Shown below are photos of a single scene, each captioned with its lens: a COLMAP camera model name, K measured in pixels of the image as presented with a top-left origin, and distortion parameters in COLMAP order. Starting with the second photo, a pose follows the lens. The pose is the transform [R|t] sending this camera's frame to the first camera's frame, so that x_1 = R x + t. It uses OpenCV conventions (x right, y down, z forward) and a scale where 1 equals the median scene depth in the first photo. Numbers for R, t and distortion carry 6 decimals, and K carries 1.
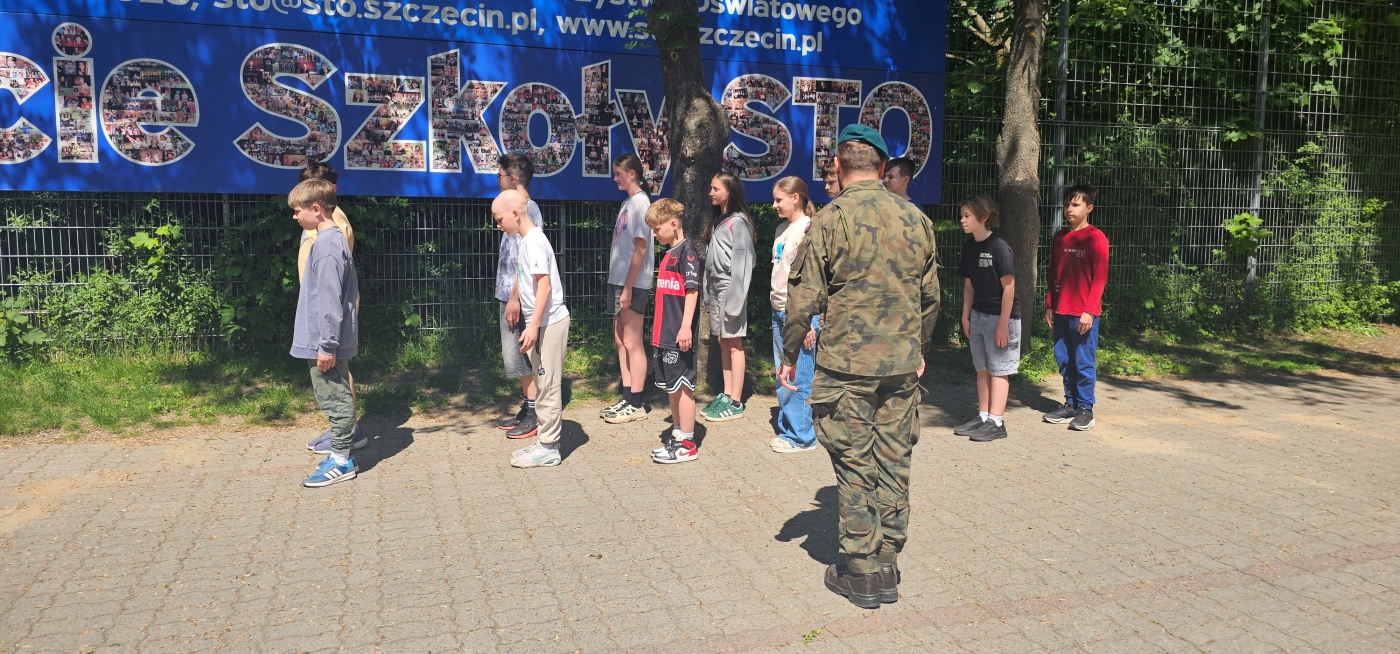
lens RADIAL K [[946.6, 0, 687.5], [0, 946.6, 321.8], [0, 0, 1]] dist [0.063816, -0.055897]
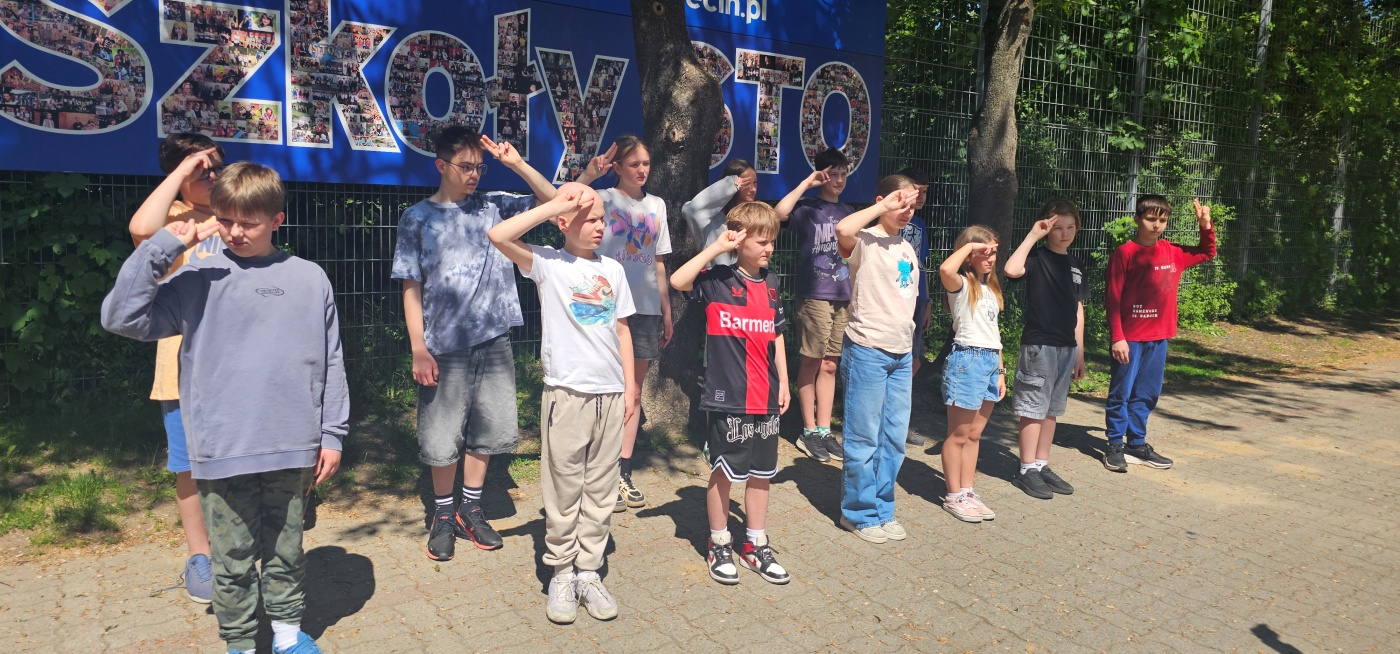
lens RADIAL K [[946.6, 0, 697.5], [0, 946.6, 314.7], [0, 0, 1]] dist [0.063816, -0.055897]
pose [[0.959626, -0.010801, 0.281071, -0.179577], [0.006667, 0.999855, 0.015661, -0.040200], [-0.281199, -0.013155, 0.959559, 0.226294]]
